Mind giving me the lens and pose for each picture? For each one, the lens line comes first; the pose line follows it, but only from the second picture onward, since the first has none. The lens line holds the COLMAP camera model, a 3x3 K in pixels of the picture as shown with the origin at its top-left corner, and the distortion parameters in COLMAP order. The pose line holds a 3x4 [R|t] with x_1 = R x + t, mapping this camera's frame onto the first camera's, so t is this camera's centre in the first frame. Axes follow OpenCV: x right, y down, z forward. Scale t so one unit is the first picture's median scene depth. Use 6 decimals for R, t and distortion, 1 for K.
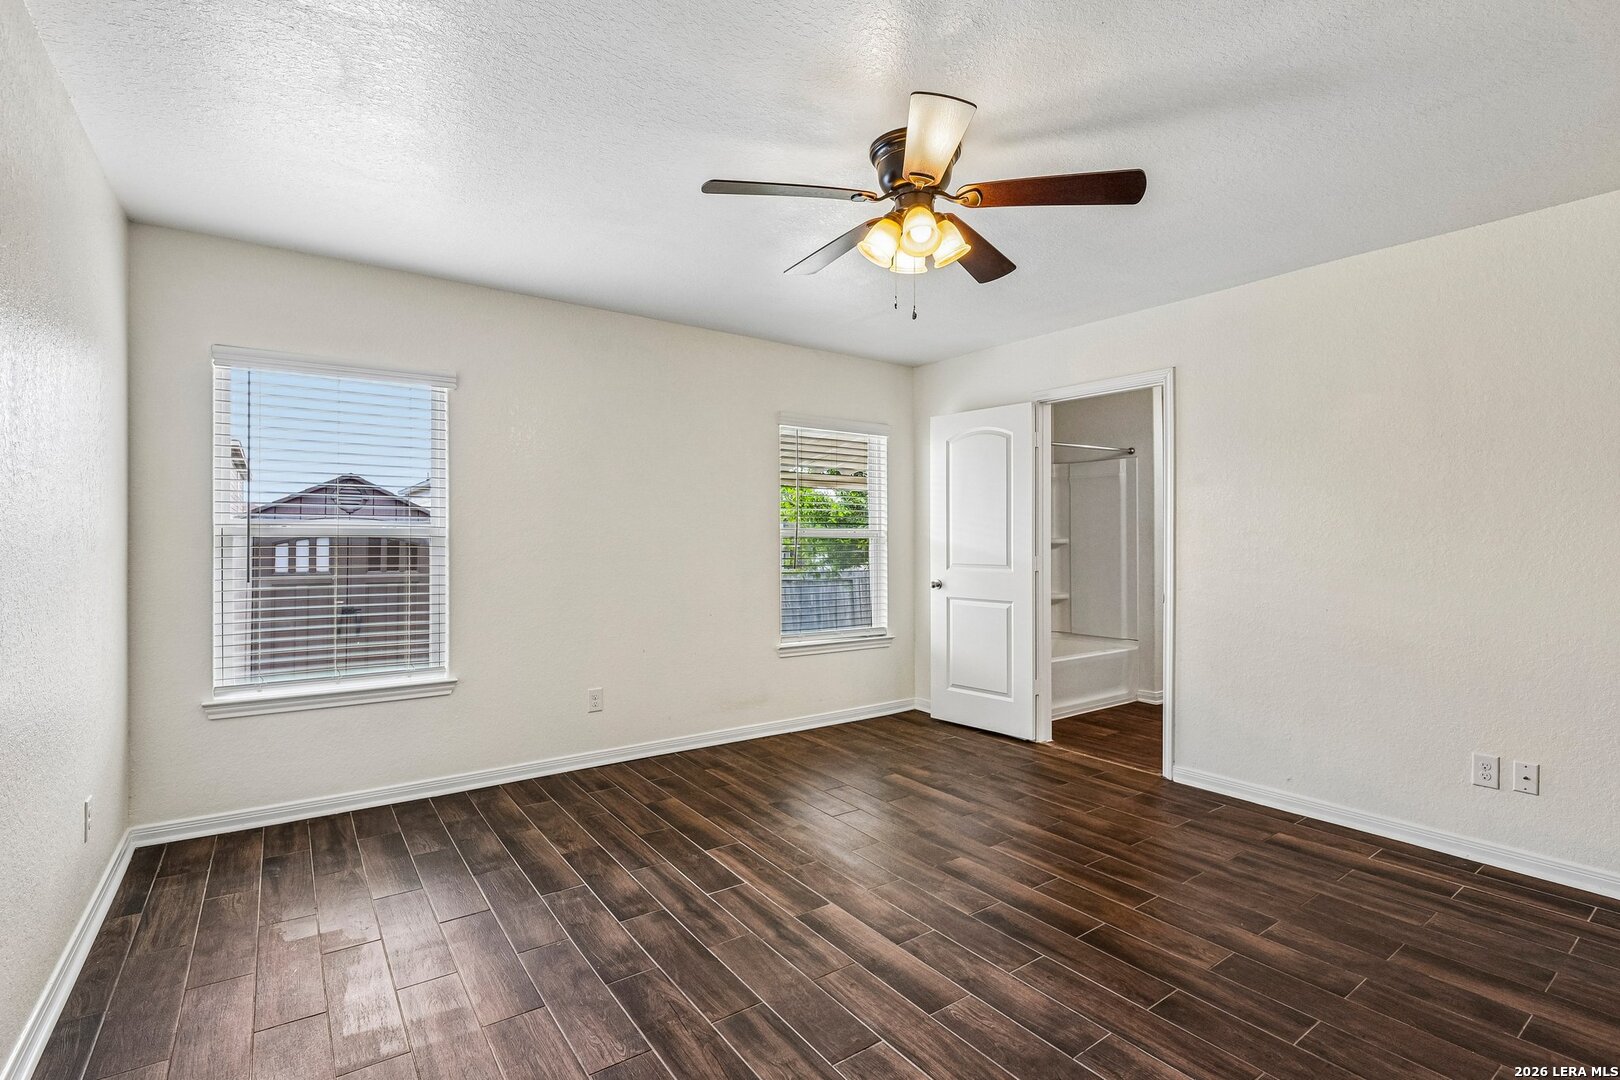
lens RADIAL K [[742.0, 0, 802.5], [0, 742.0, 537.0], [0, 0, 1]] dist [0.000907, -0.009123]
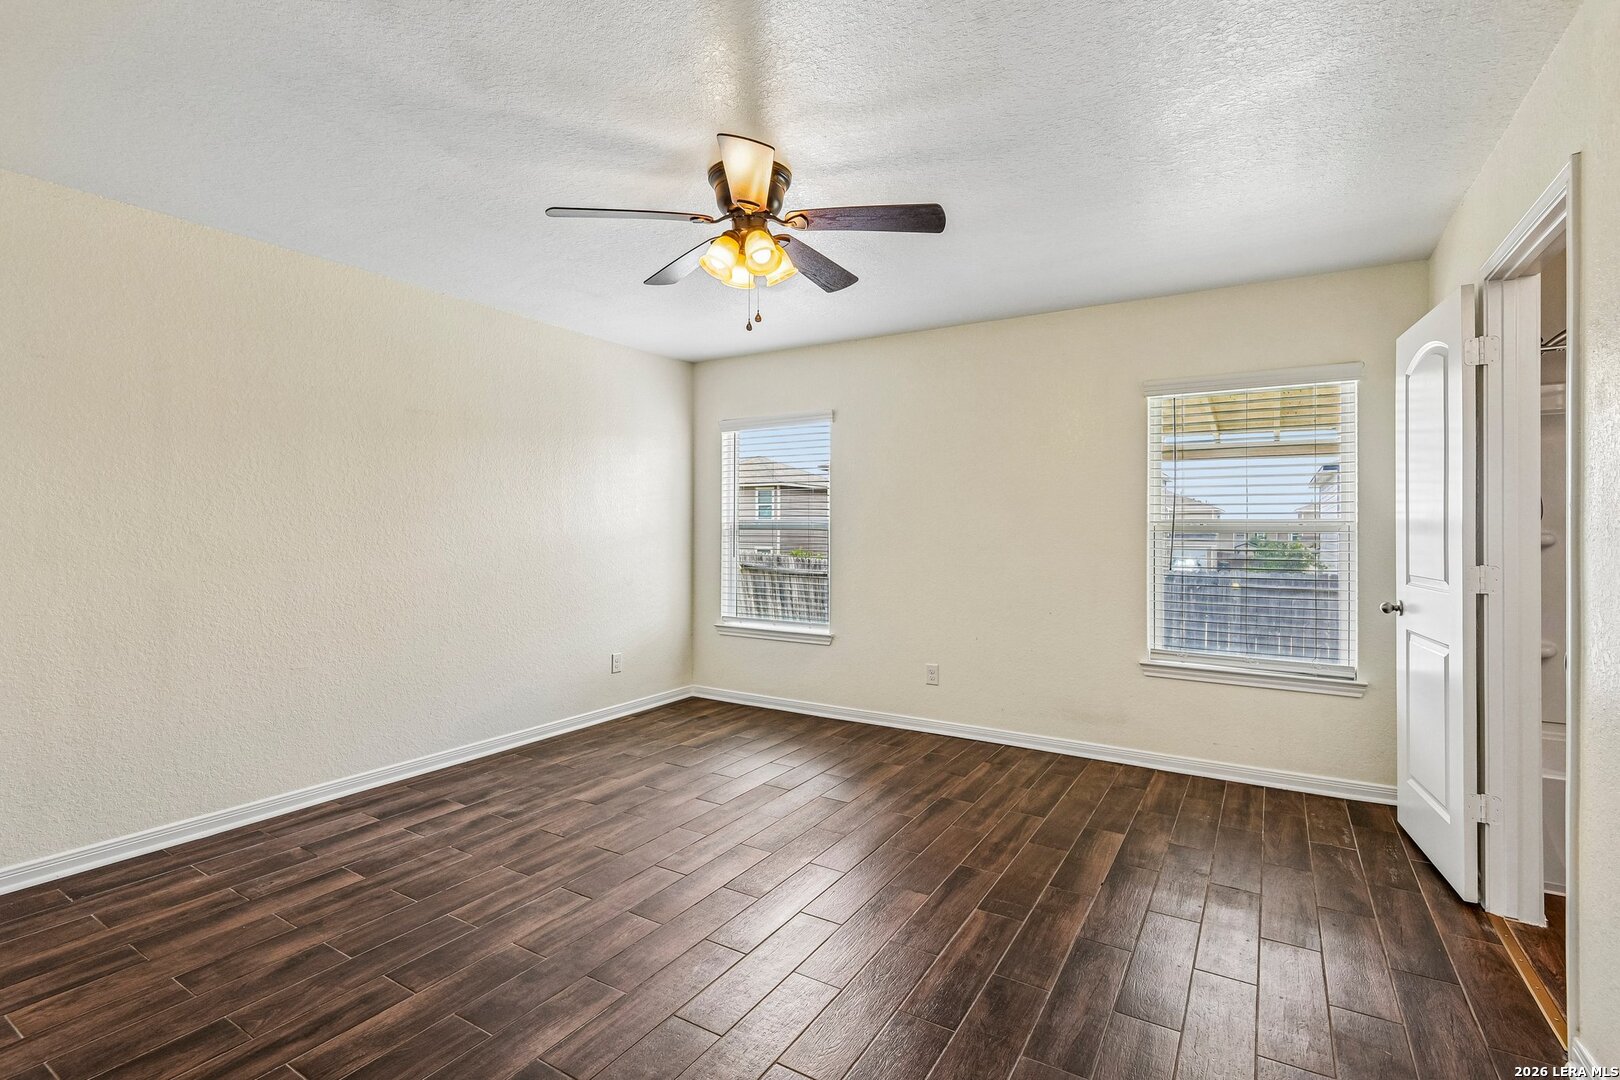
lens RADIAL K [[742.0, 0, 802.5], [0, 742.0, 537.0], [0, 0, 1]] dist [0.000907, -0.009123]
pose [[0.392608, 0.007831, -0.919672, 0.849580], [-0.002381, 0.999969, 0.007498, 0.002029], [0.919703, -0.000754, 0.392615, 0.463541]]
